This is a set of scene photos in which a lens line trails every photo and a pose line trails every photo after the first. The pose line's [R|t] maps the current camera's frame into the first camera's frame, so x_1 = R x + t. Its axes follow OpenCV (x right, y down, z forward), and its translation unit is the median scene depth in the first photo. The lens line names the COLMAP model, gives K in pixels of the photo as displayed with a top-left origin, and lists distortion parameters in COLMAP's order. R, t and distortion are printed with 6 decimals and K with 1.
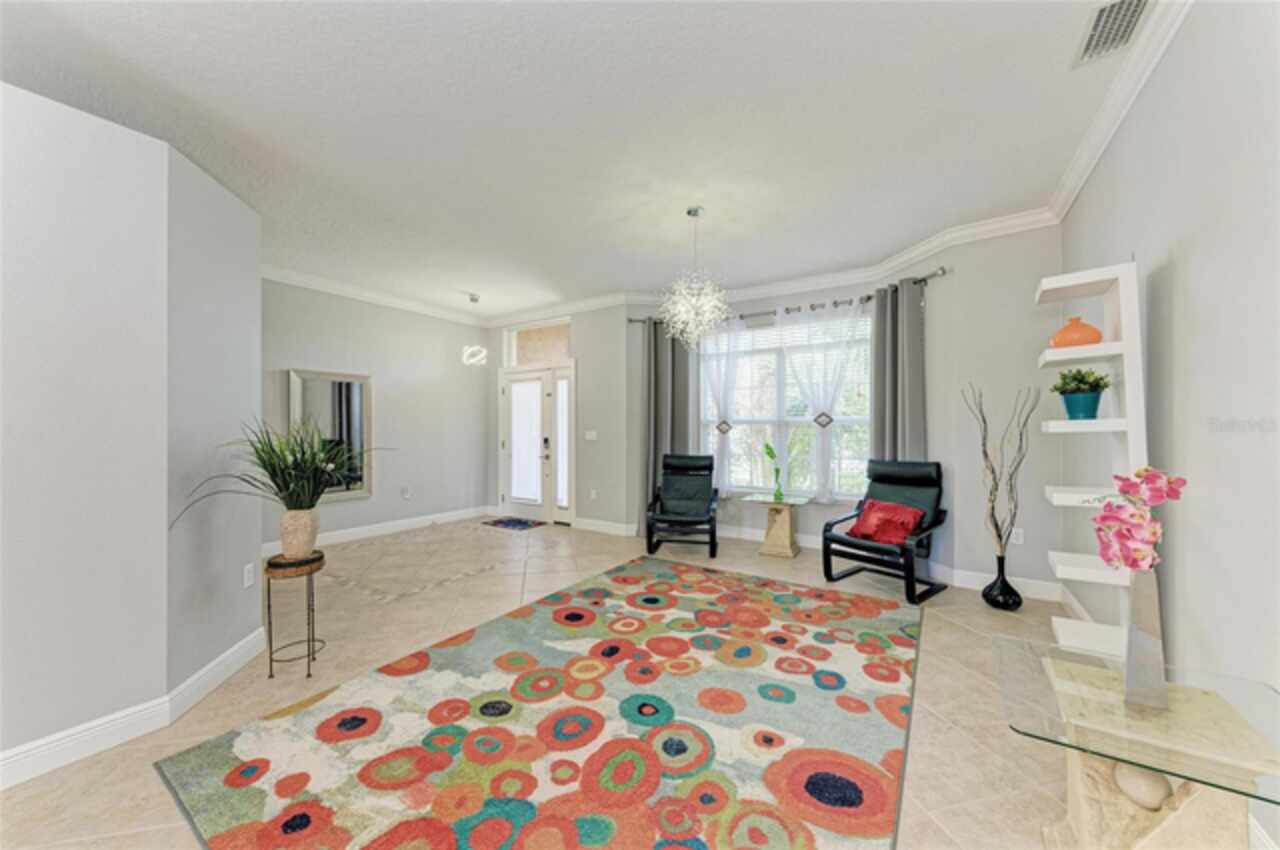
lens RADIAL K [[452.8, 0, 639.8], [0, 452.8, 426.9], [0, 0, 1]] dist [0.010765, -0.002331]
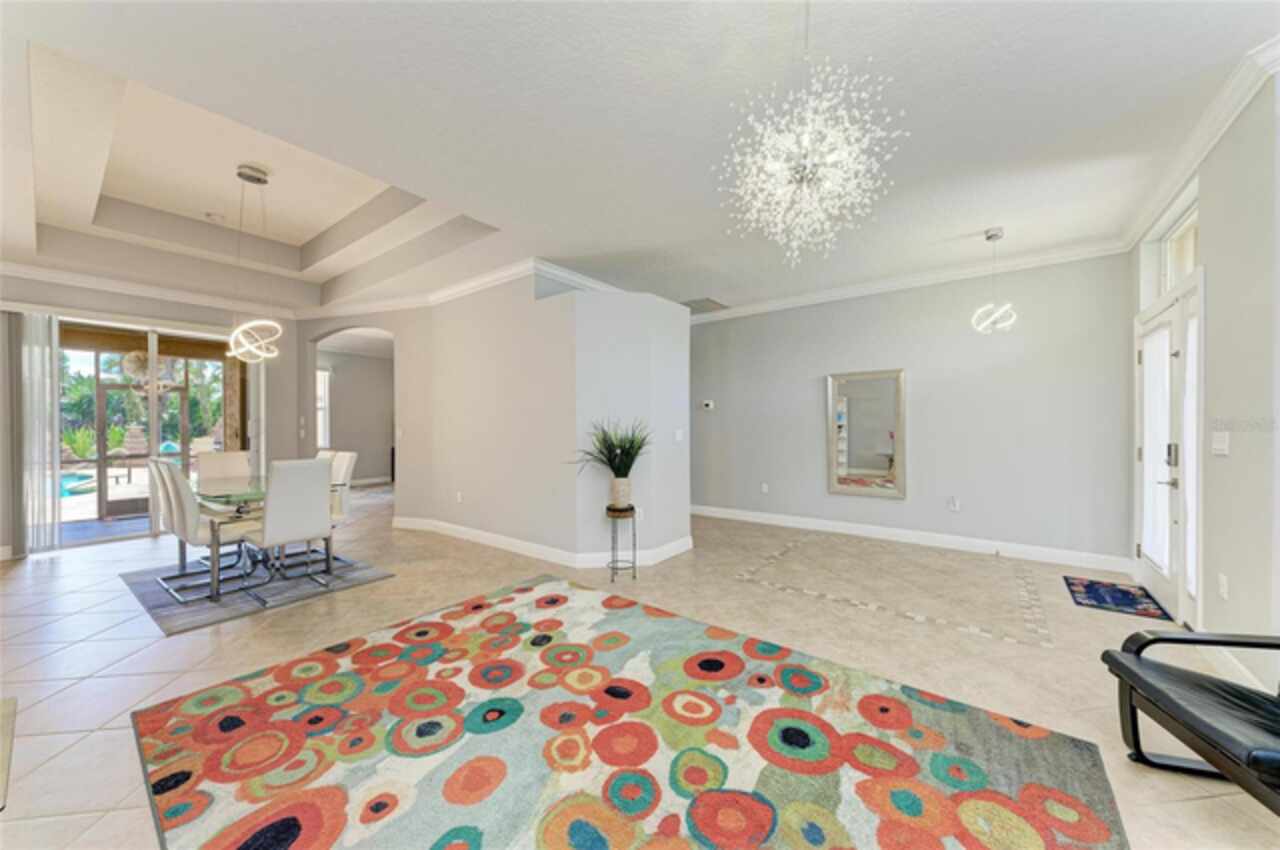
lens RADIAL K [[452.8, 0, 641.4], [0, 452.8, 427.7], [0, 0, 1]] dist [0.010765, -0.002331]
pose [[-0.077095, 0.006118, -0.997005, 0.558767], [0.006665, 0.999962, 0.005621, 0.000410], [0.997001, -0.006211, -0.077133, 0.809359]]
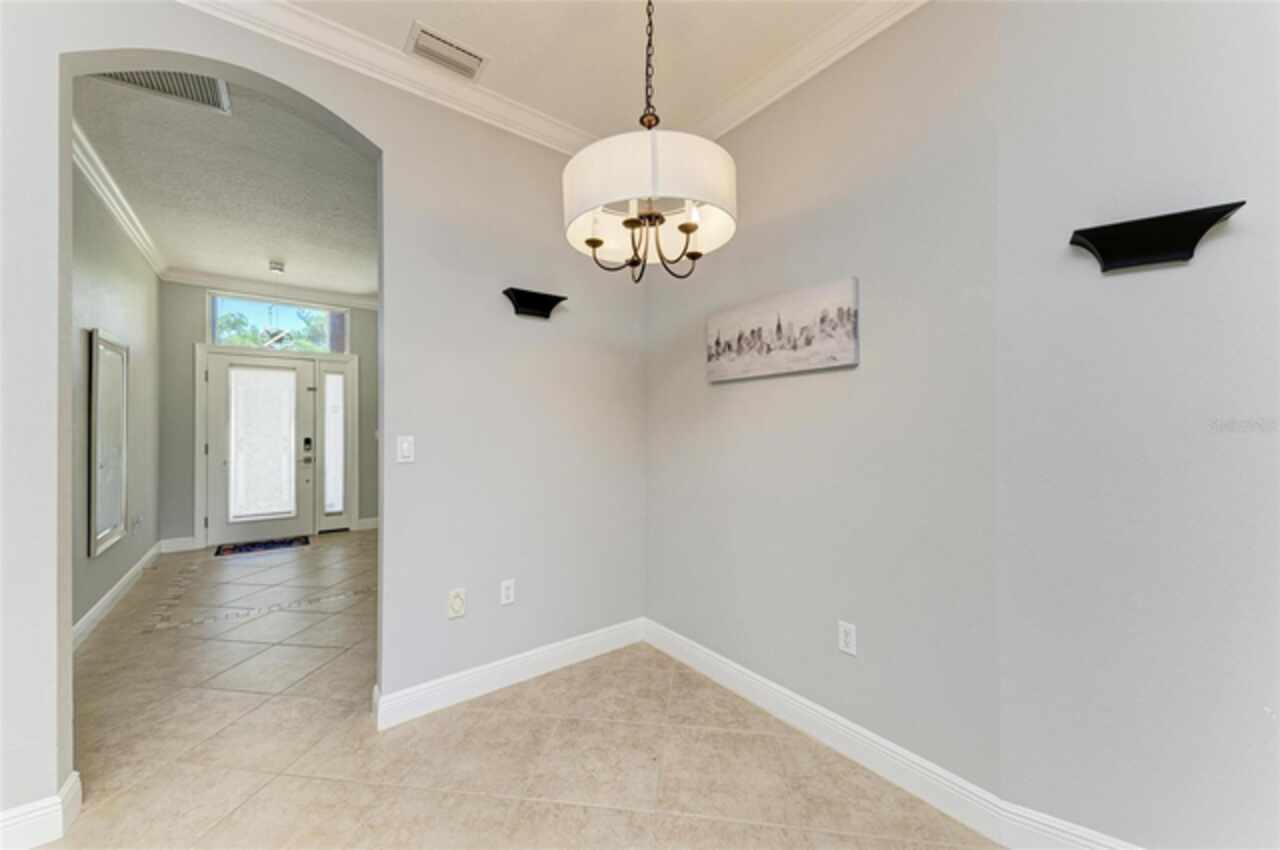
lens RADIAL K [[479.9, 0, 643.5], [0, 479.9, 426.1], [0, 0, 1]] dist [0.010355, -0.000561]
pose [[0.337063, 0.003065, 0.941477, -1.483437], [-0.003209, 0.999993, -0.002107, 0.001399], [-0.941477, -0.002311, 0.337070, 0.129670]]
